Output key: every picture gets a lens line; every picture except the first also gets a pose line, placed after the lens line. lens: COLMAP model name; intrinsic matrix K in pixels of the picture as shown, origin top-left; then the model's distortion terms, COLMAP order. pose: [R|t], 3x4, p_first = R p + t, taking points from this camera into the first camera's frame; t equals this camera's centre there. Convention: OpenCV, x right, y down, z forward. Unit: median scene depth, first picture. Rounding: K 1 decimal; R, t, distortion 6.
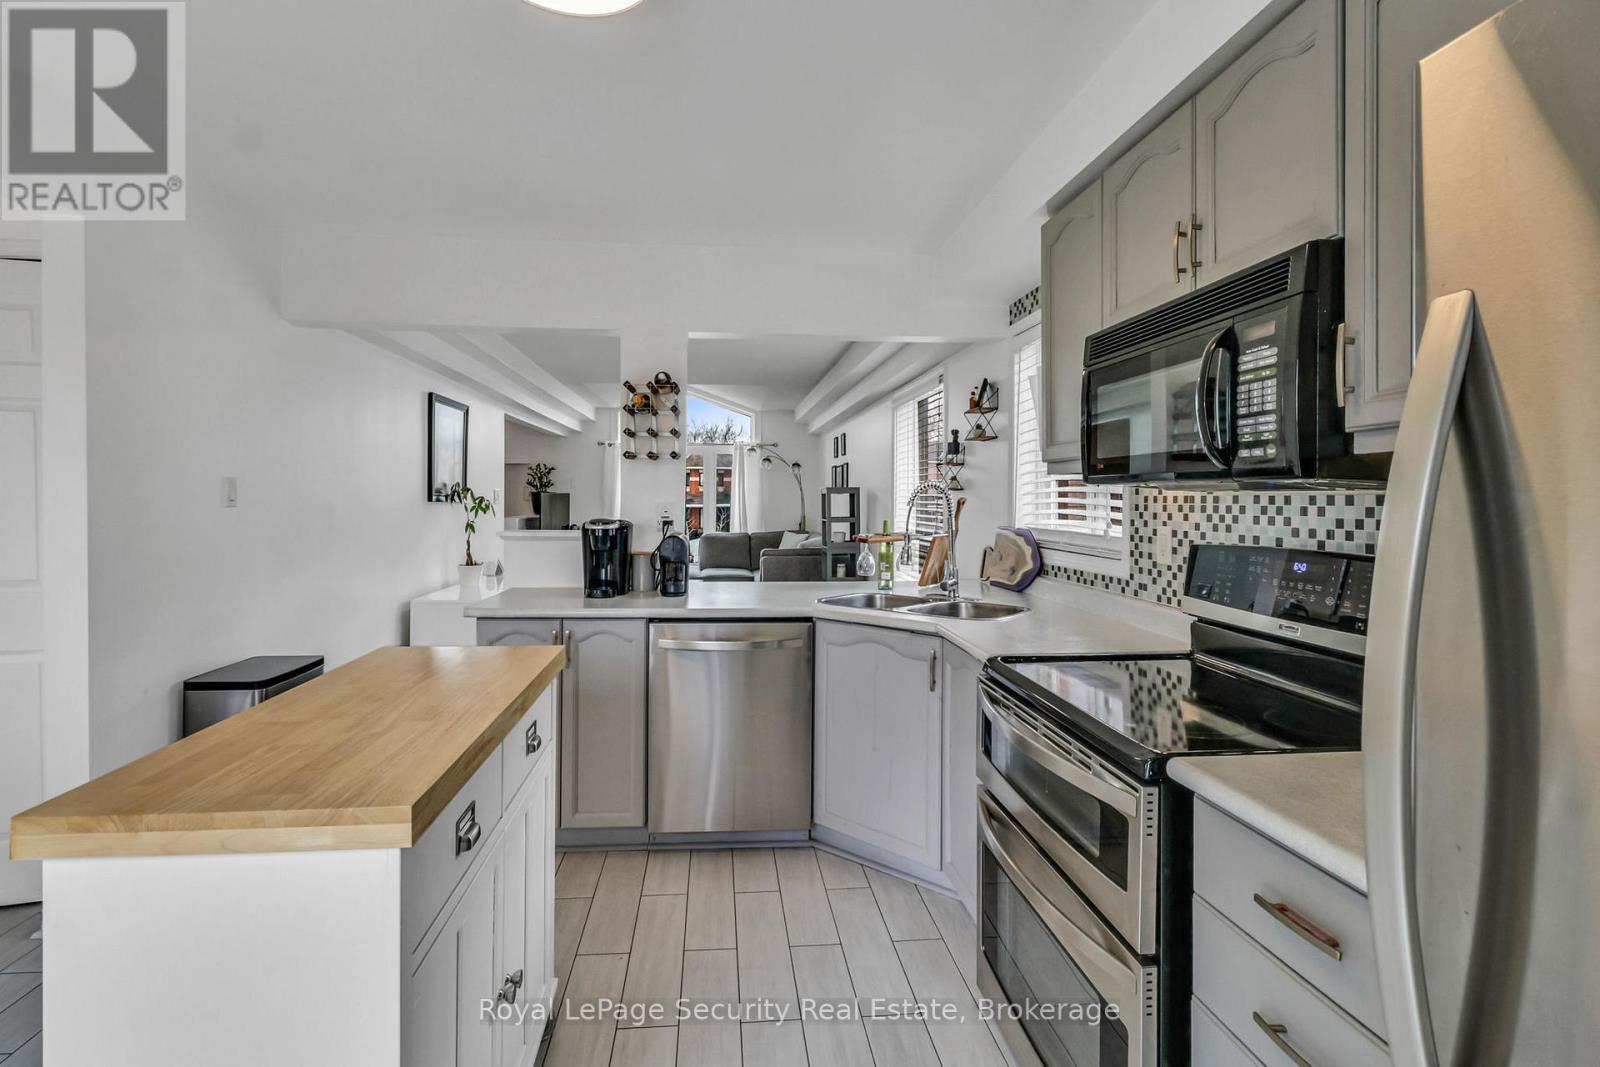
lens RADIAL K [[741.9, 0, 787.7], [0, 741.9, 502.7], [0, 0, 1]] dist [-0.001399, -0.002883]
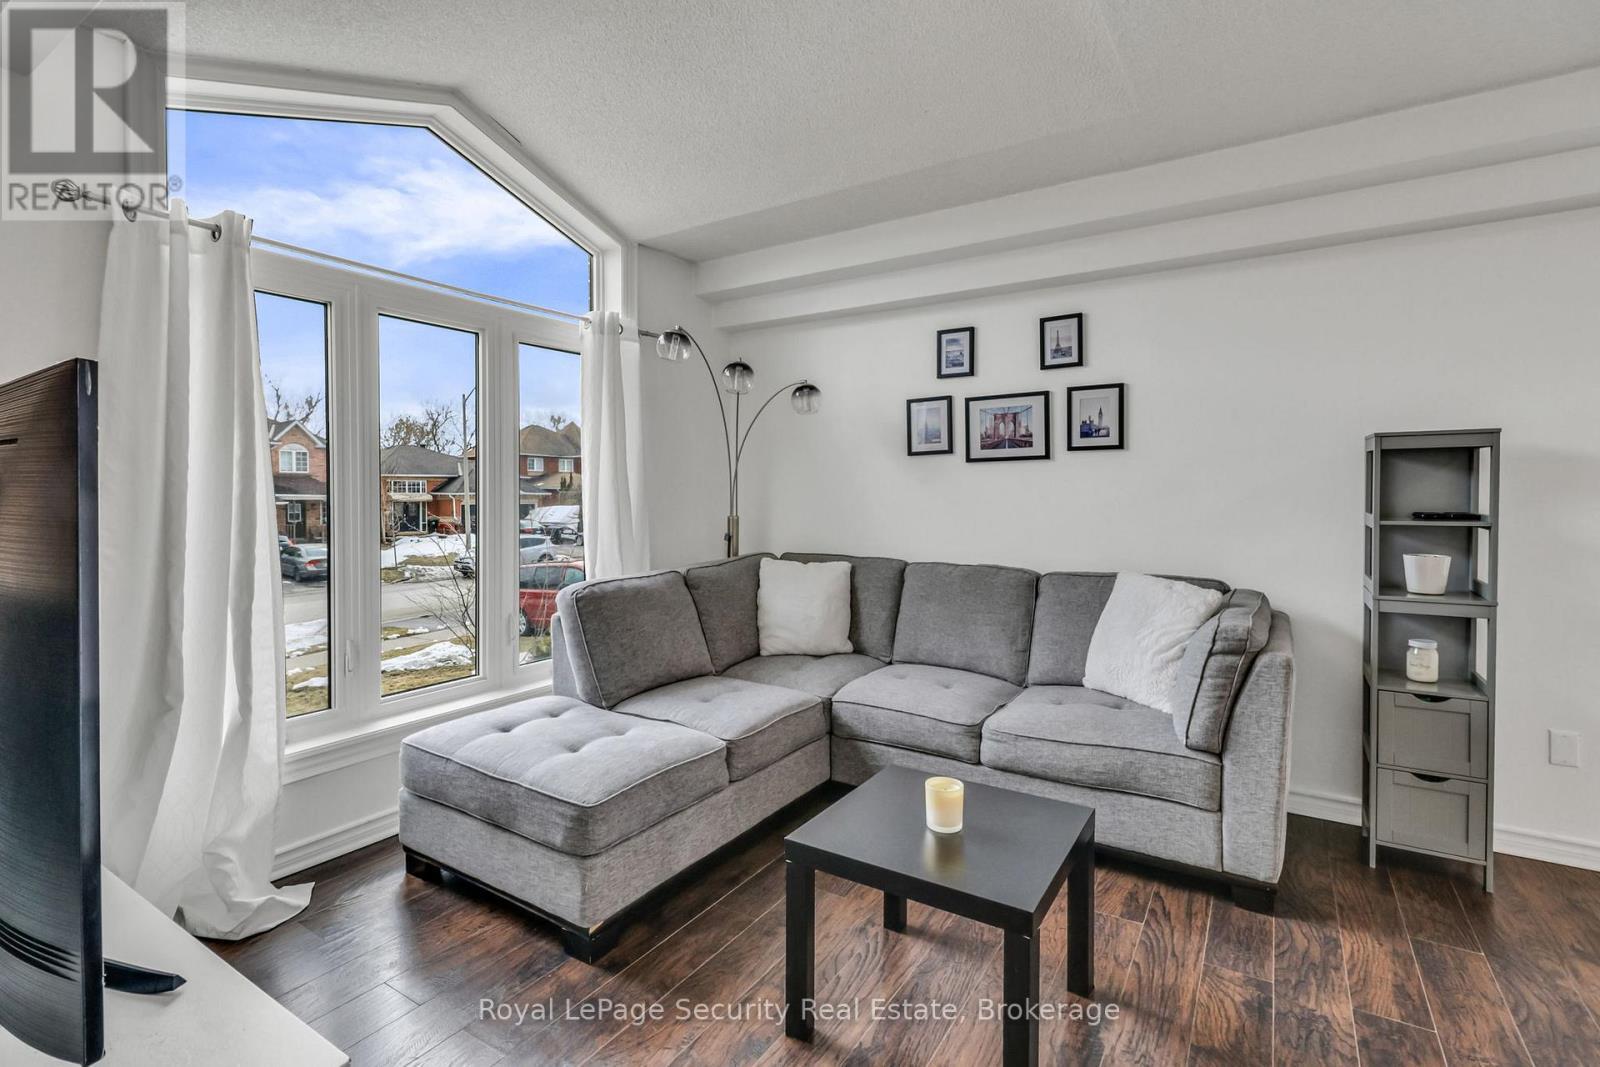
lens RADIAL K [[741.9, 0, 805.7], [0, 741.9, 511.6], [0, 0, 1]] dist [-0.001399, -0.002883]
pose [[0.620766, -0.025392, 0.783584, -1.006216], [0.010884, 0.999658, 0.023771, 0.015093], [-0.783920, -0.006228, 0.620831, 2.515953]]
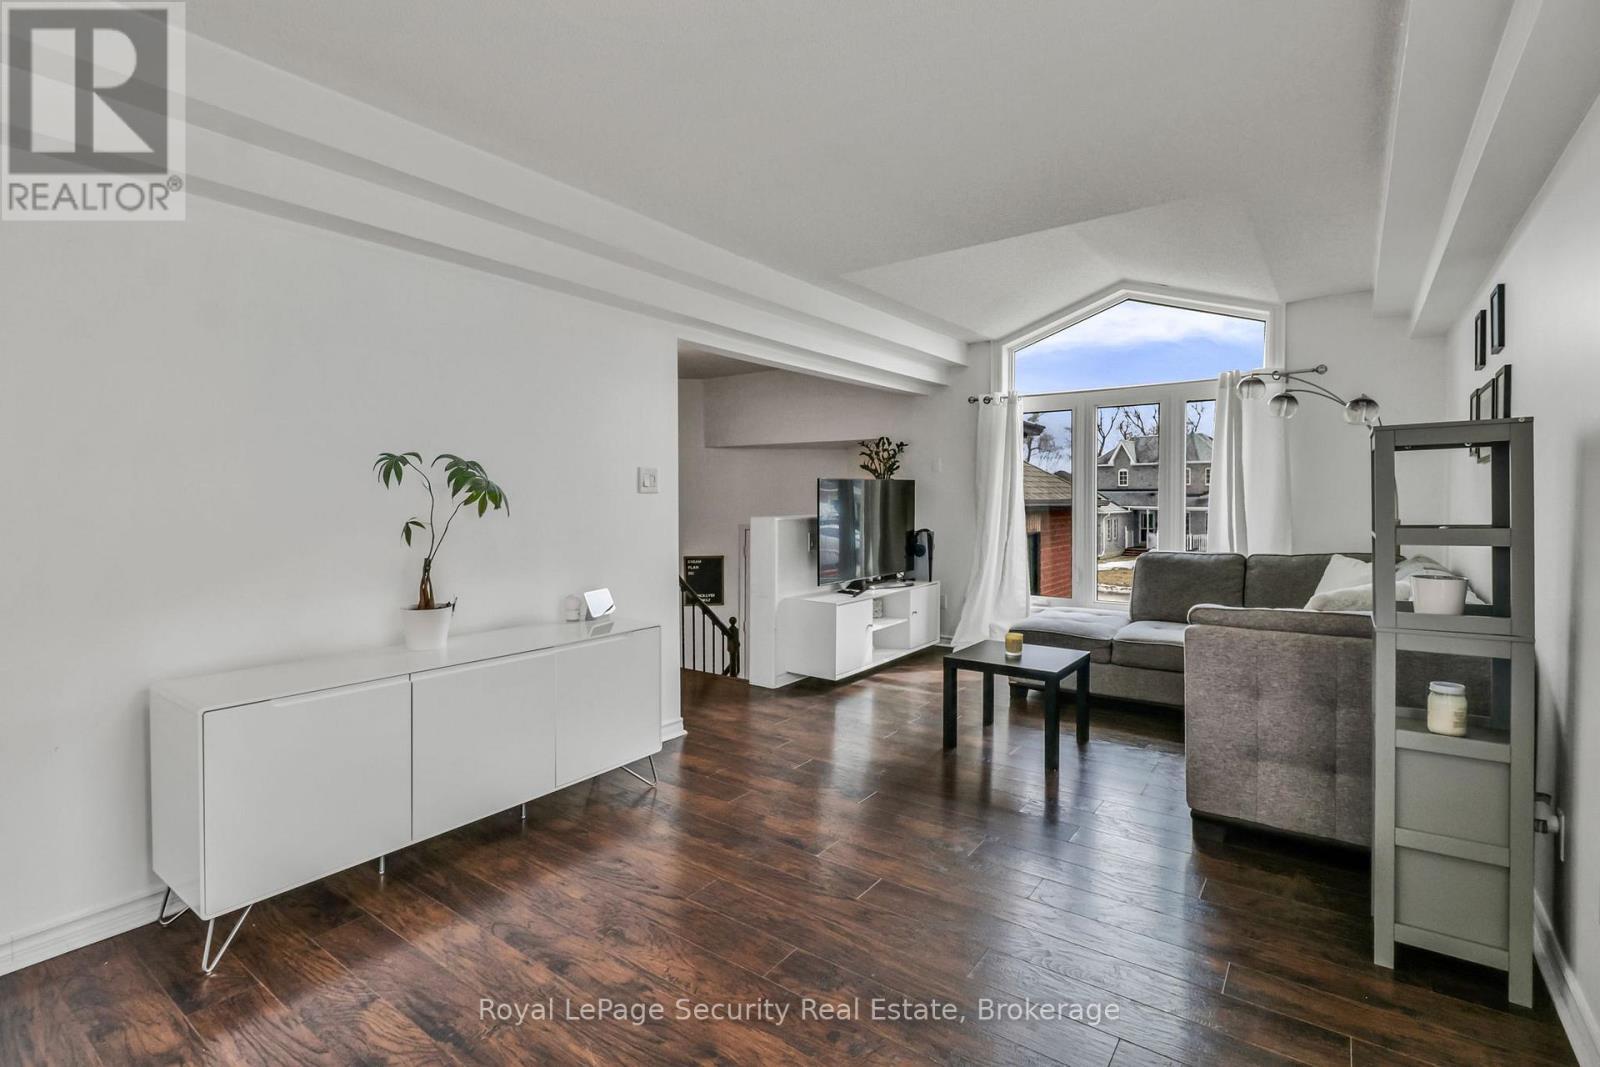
lens RADIAL K [[763.5, 0, 783.5], [0, 763.5, 512.7], [0, 0, 1]] dist [0.005884, 0.002050]
pose [[0.742264, 0.005946, -0.670081, 0.201800], [0.002697, 0.999926, 0.011860, 0.022872], [0.670102, -0.010611, 0.742193, 1.473357]]
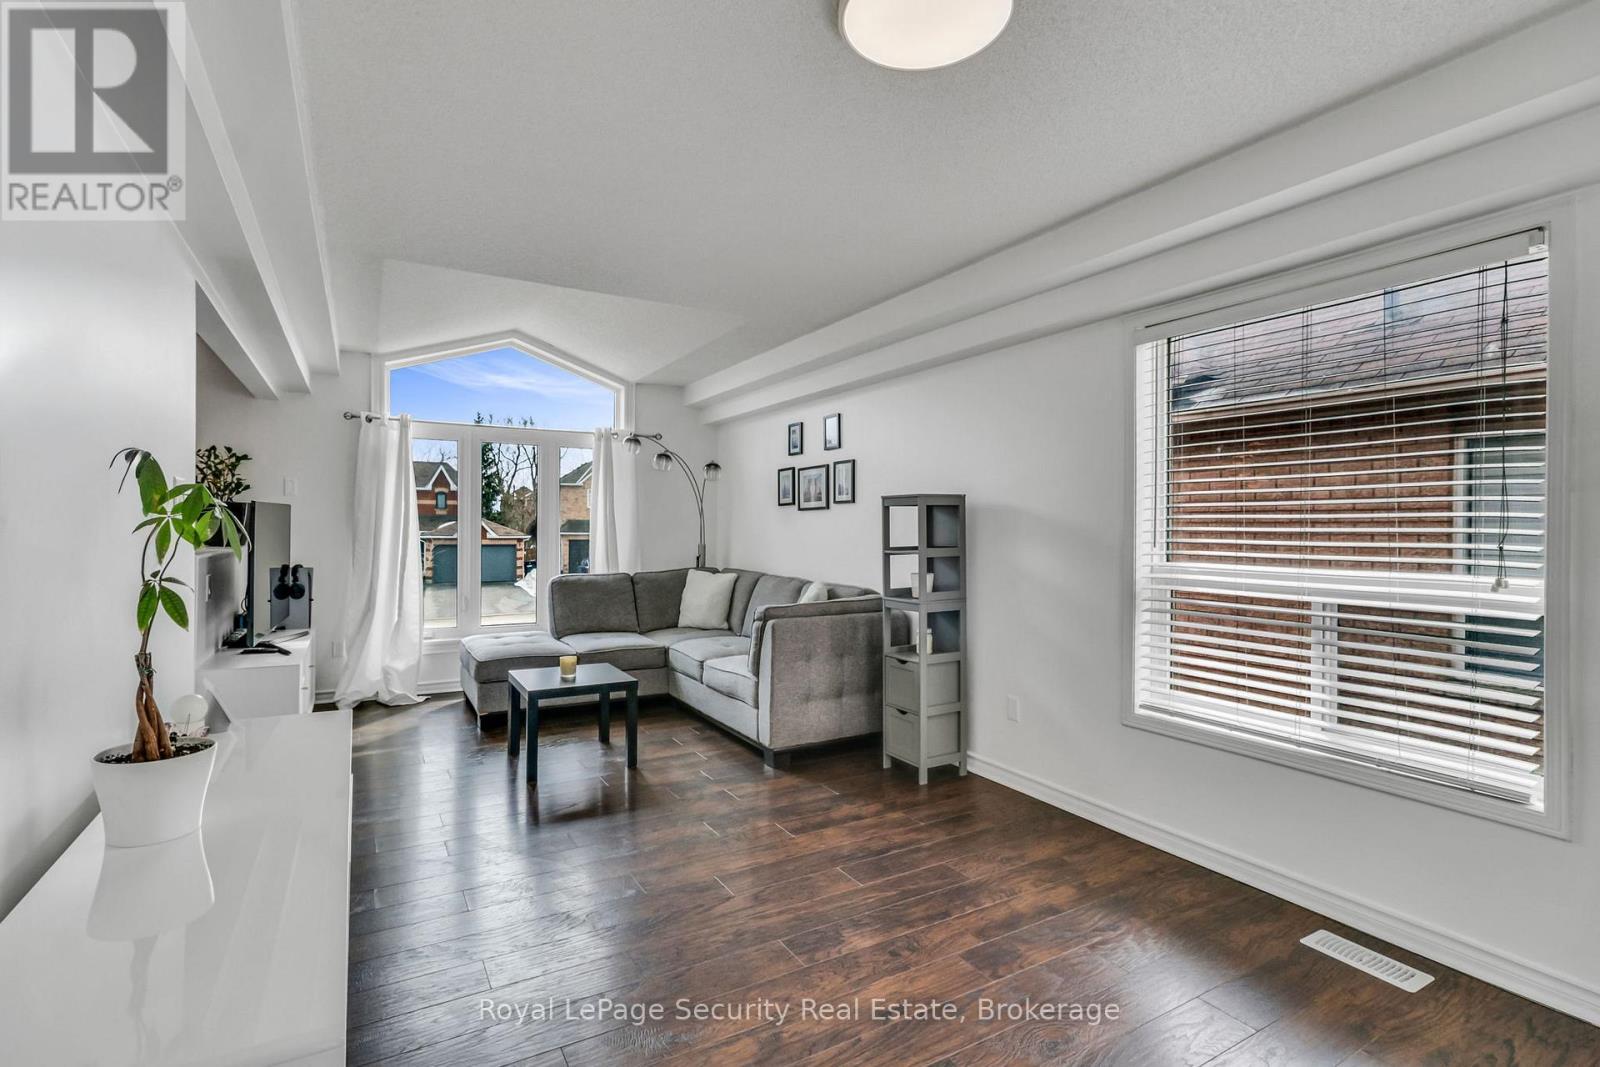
lens RADIAL K [[741.9, 0, 798.8], [0, 741.9, 530.8], [0, 0, 1]] dist [-0.001399, -0.002883]
pose [[0.907243, 0.000479, 0.420606, -0.637496], [-0.000338, 1.000000, -0.000410, 0.017260], [-0.420606, 0.000230, 0.907243, 1.292994]]
